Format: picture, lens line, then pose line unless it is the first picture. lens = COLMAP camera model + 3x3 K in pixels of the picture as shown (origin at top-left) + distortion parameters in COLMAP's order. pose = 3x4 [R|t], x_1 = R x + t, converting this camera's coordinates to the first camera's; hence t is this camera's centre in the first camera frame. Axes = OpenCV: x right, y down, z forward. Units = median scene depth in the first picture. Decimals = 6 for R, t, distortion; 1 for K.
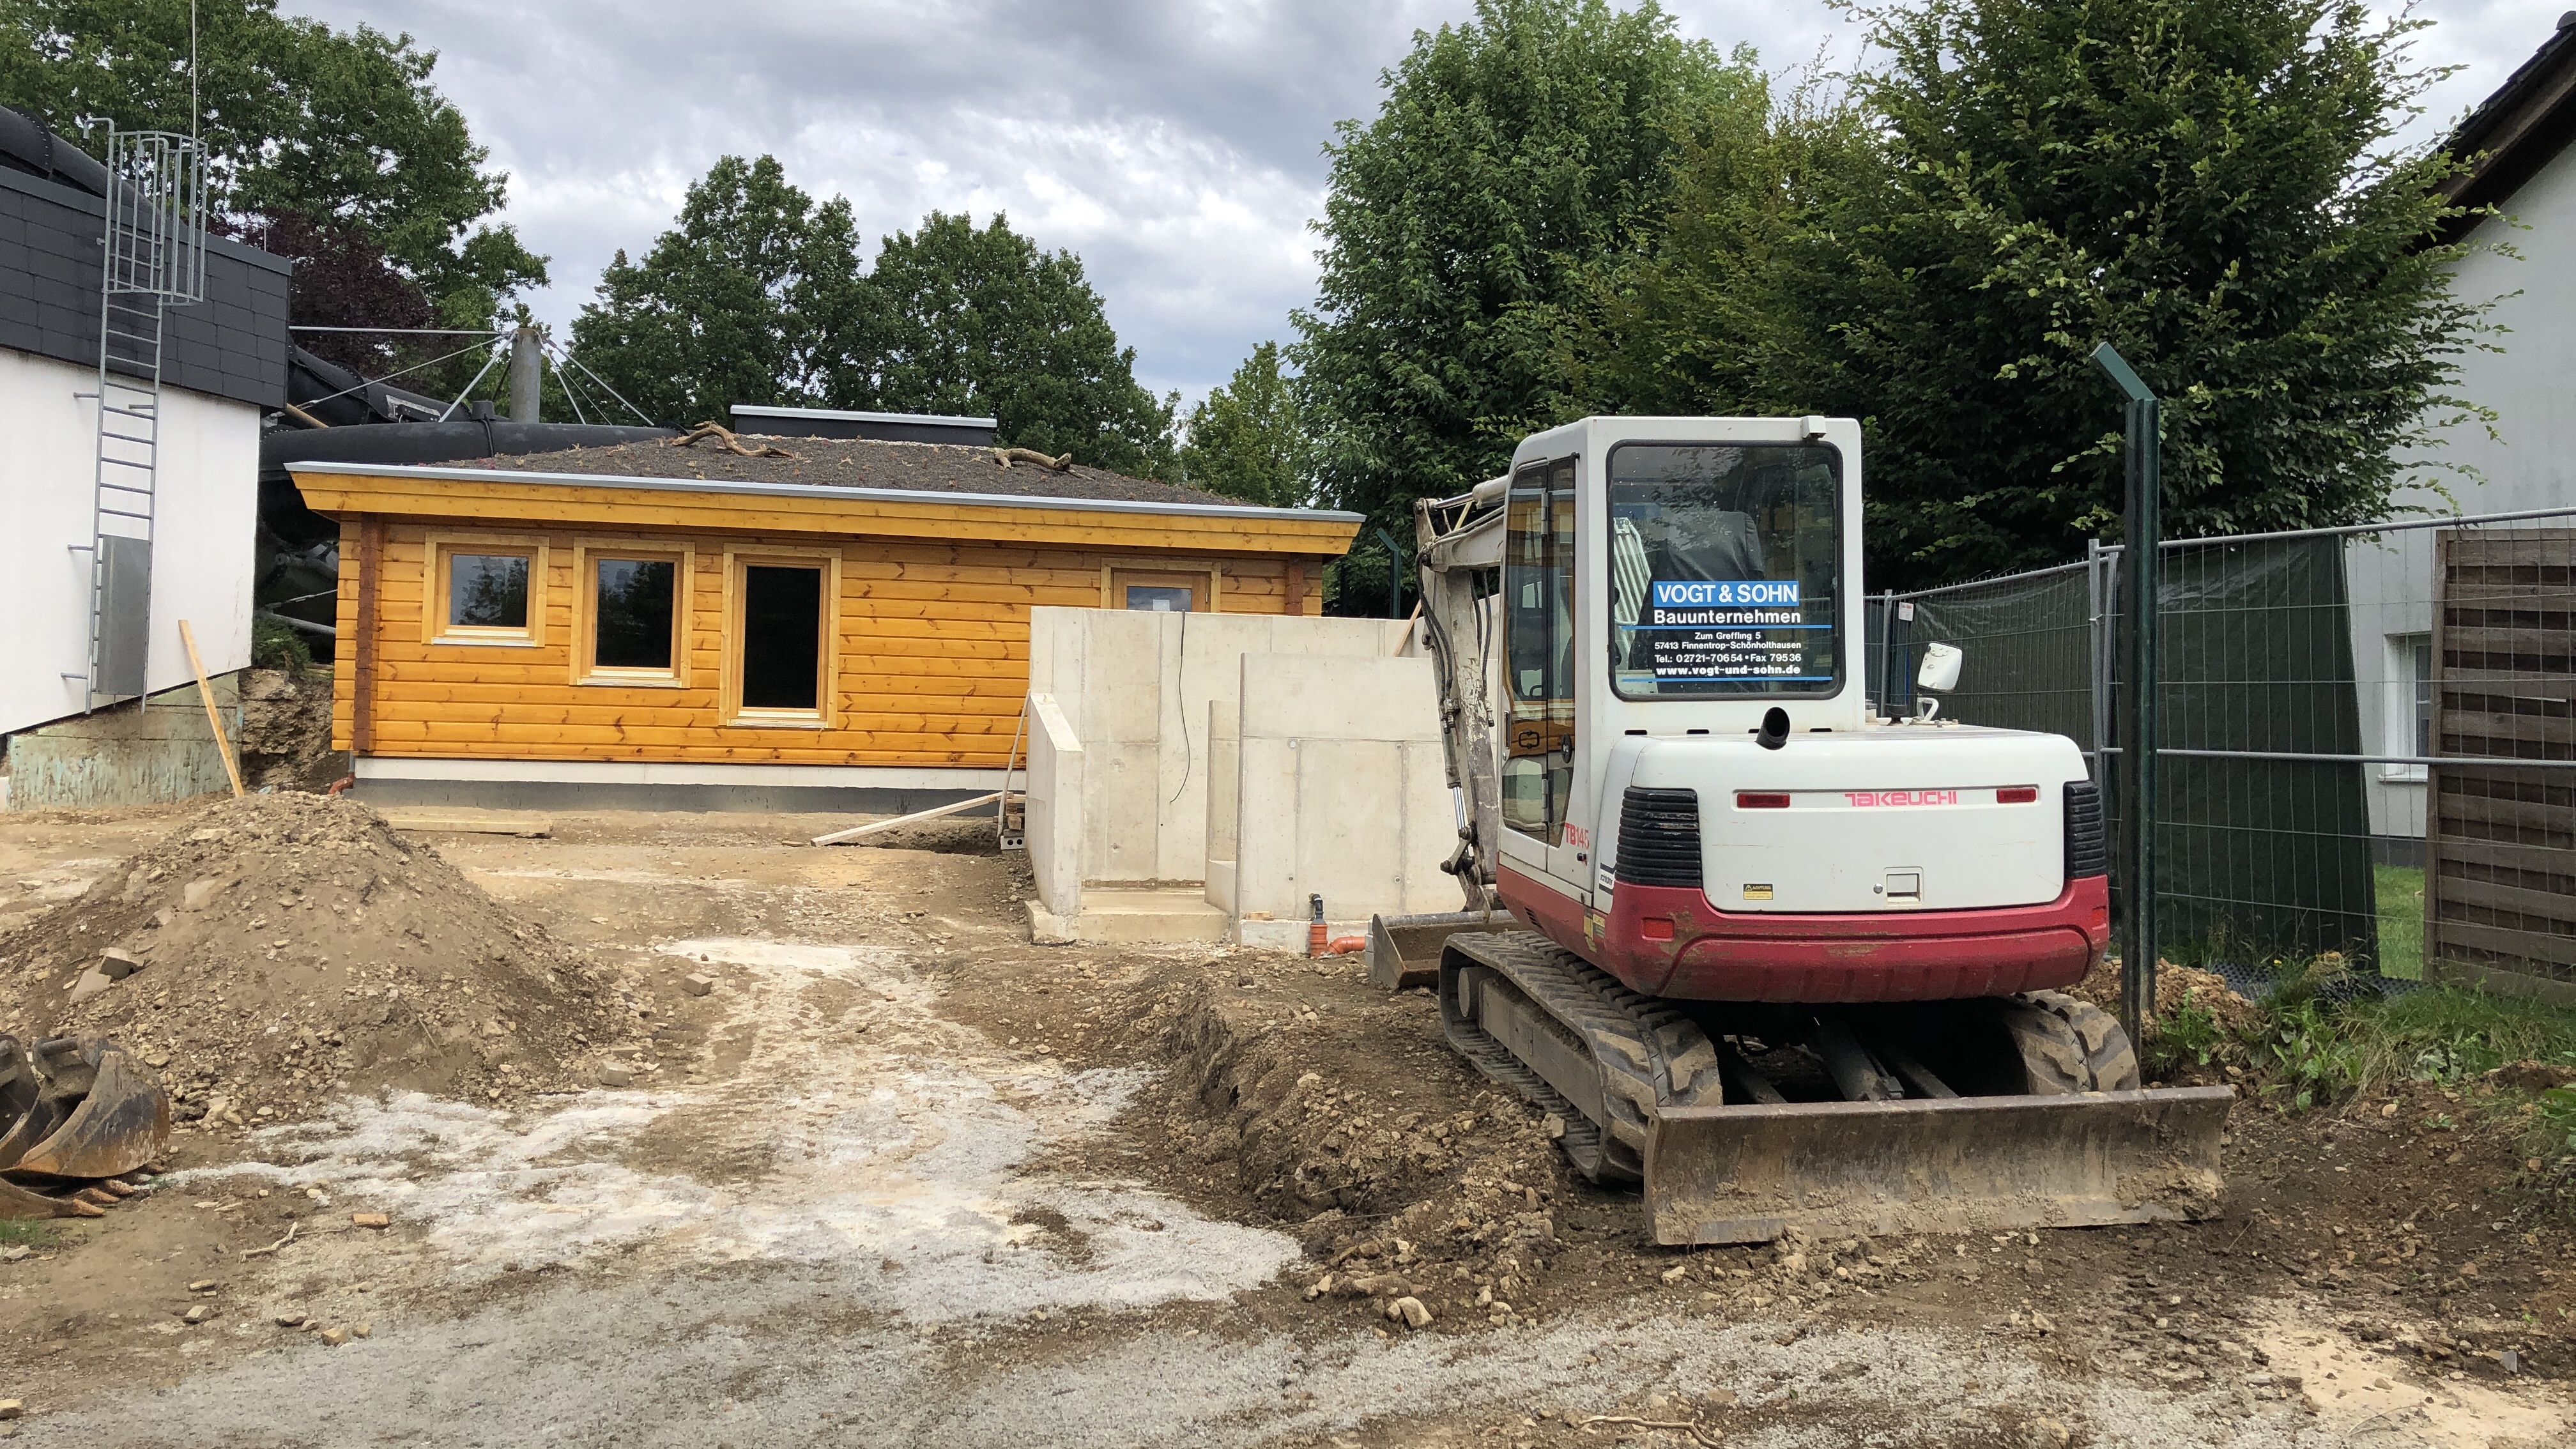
lens RADIAL K [[2097.4, 0, 1299.0], [0, 2097.4, 679.1], [0, 0, 1]] dist [0.152190, -0.353622]
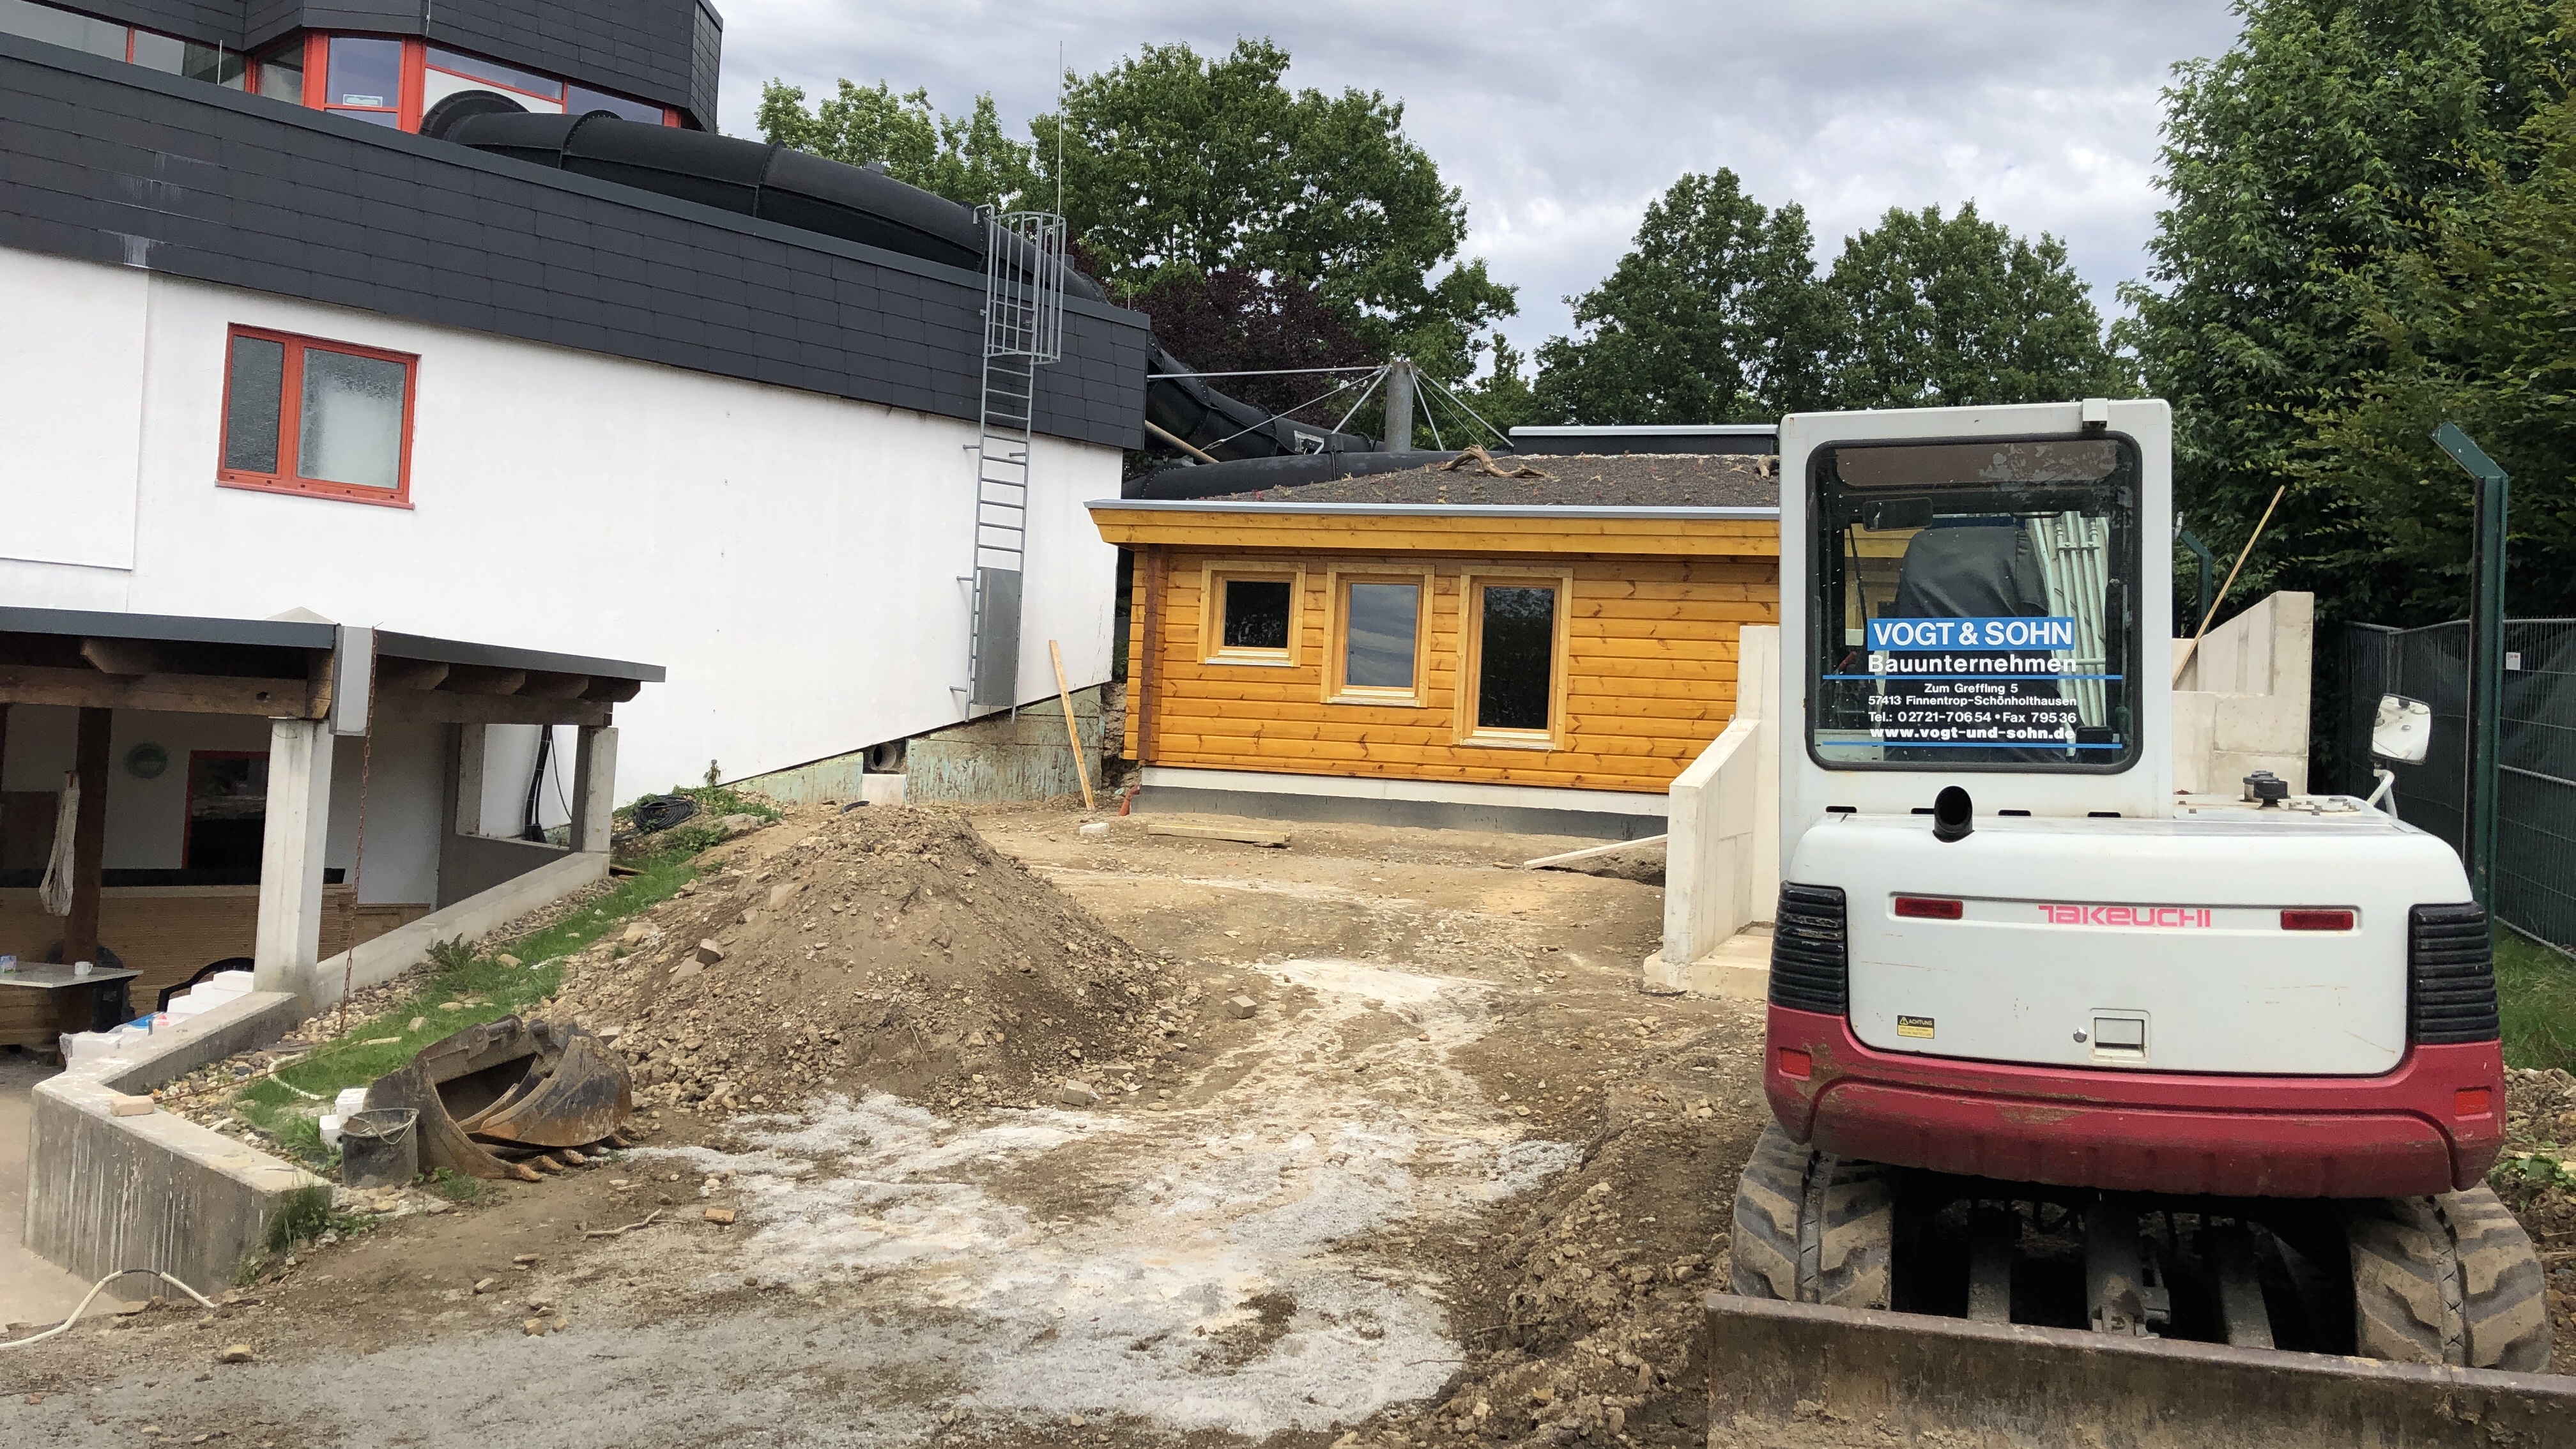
lens RADIAL K [[2097.4, 0, 1299.0], [0, 2097.4, 679.1], [0, 0, 1]] dist [0.152190, -0.353622]
pose [[0.884264, 0.007289, -0.466931, 0.136928], [-0.008761, 0.999961, -0.000981, -0.008248], [0.466905, 0.004958, 0.884293, 0.077201]]
